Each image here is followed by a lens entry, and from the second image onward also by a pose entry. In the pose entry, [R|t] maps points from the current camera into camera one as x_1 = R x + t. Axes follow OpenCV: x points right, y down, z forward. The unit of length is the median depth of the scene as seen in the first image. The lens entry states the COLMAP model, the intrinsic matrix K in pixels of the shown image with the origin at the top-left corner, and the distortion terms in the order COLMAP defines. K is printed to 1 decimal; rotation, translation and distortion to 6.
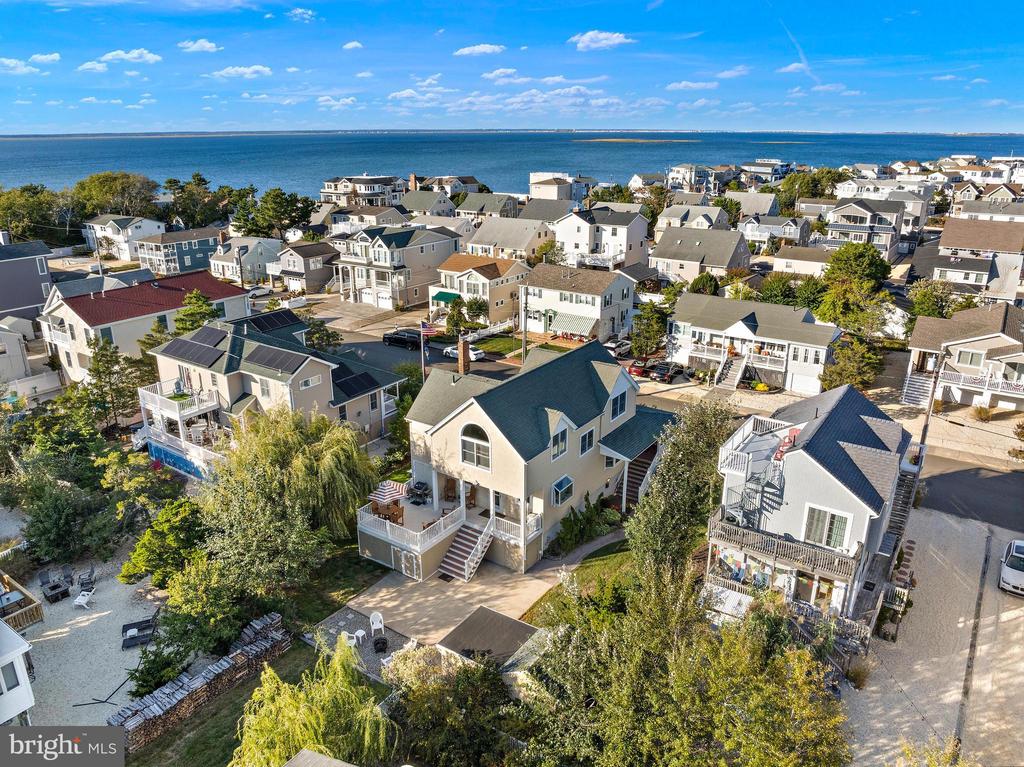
lens RADIAL K [[722.3, 0, 508.3], [0, 722.3, 384.9], [0, 0, 1]] dist [-0.043774, 0.012538]
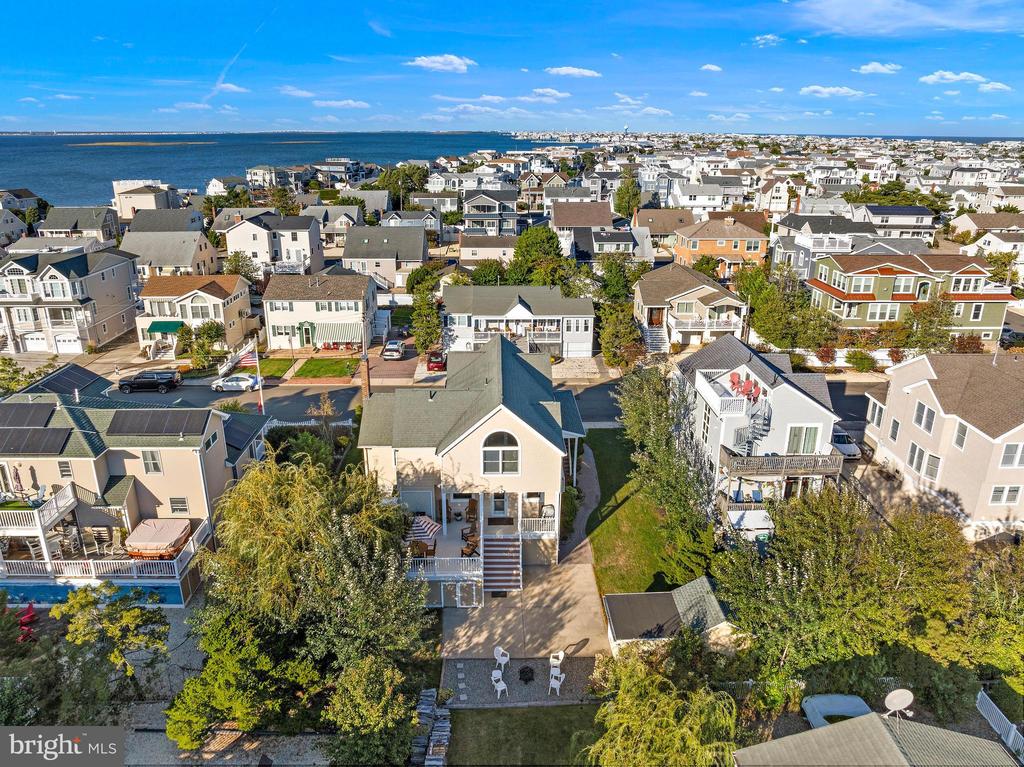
lens RADIAL K [[722.3, 0, 508.8], [0, 722.3, 381.2], [0, 0, 1]] dist [-0.043774, 0.012538]
pose [[0.804856, -0.189268, 0.562481, -0.252680], [0.192272, 0.979823, 0.054576, -0.027656], [-0.561461, 0.064223, 0.825007, 0.081643]]
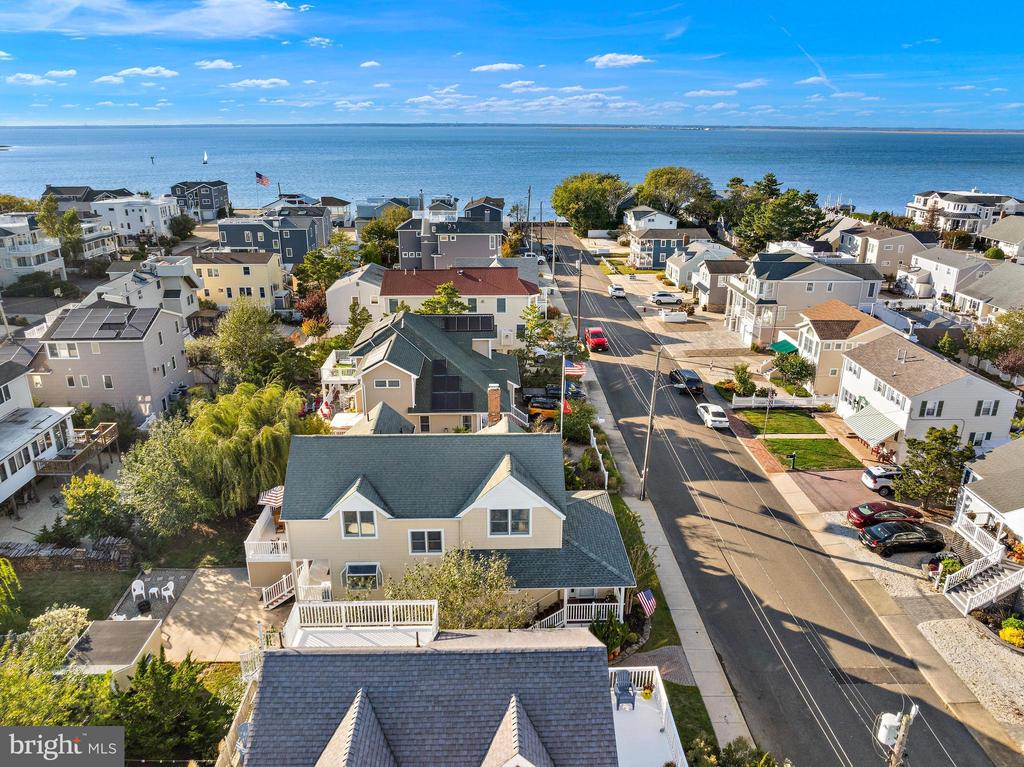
lens RADIAL K [[722.3, 0, 511.5], [0, 722.3, 380.2], [0, 0, 1]] dist [-0.043774, 0.012538]
pose [[0.599235, 0.272865, -0.752637, 0.356740], [-0.272235, 0.953550, 0.128957, -0.110331], [0.752865, 0.127618, 0.645684, 0.255536]]
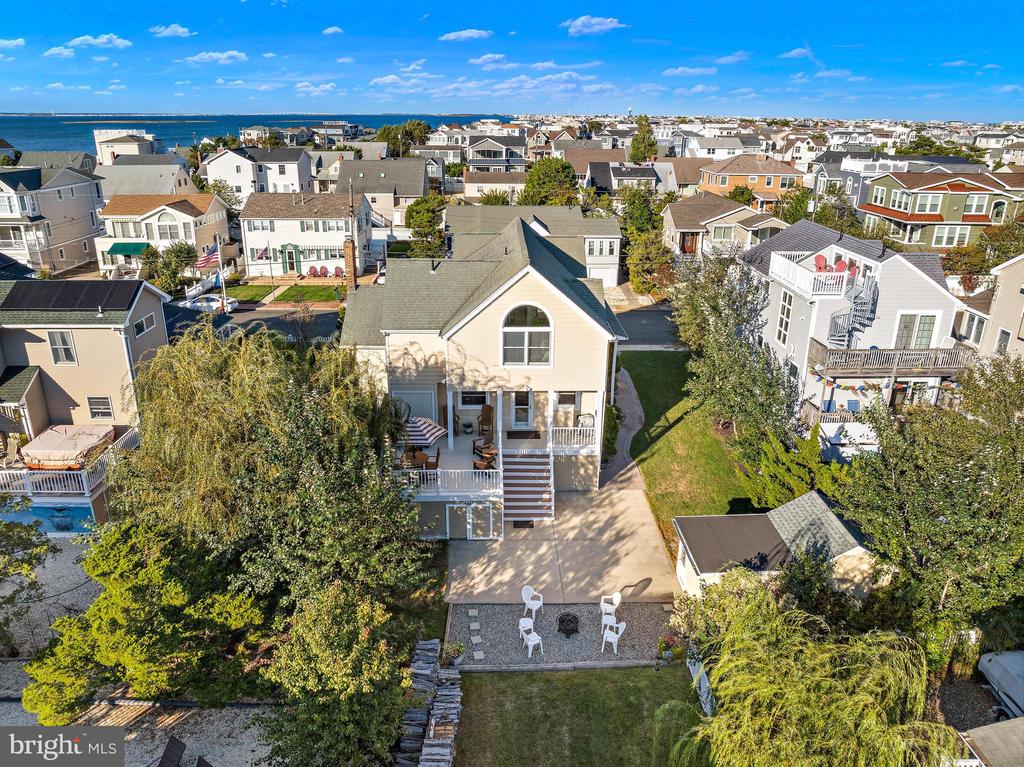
lens RADIAL K [[722.3, 0, 508.1], [0, 722.3, 382.5], [0, 0, 1]] dist [-0.043774, 0.012538]
pose [[0.806885, -0.196616, 0.557027, -0.211552], [0.187149, 0.979492, 0.074640, 0.032393], [-0.560279, 0.044021, 0.827133, 0.183336]]
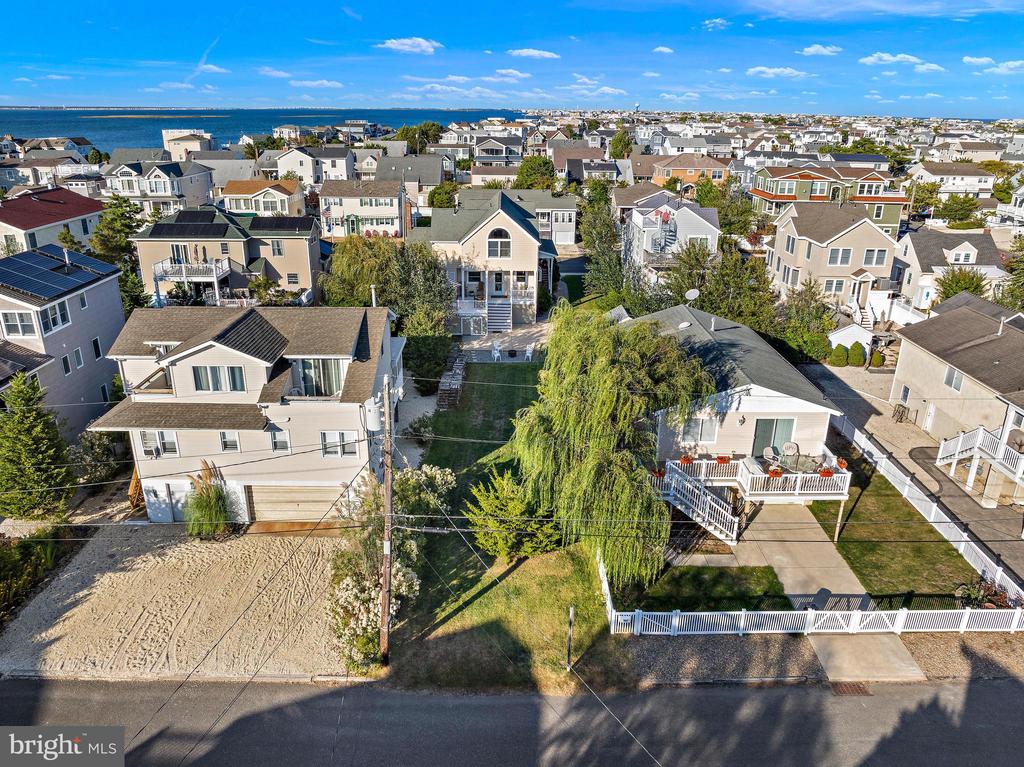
lens RADIAL K [[722.3, 0, 510.2], [0, 722.3, 391.8], [0, 0, 1]] dist [-0.043774, 0.012538]
pose [[0.812155, -0.202158, 0.547299, -0.415067], [0.182299, 0.979014, 0.091103, 0.115370], [-0.554230, 0.025782, 0.831964, -0.125736]]
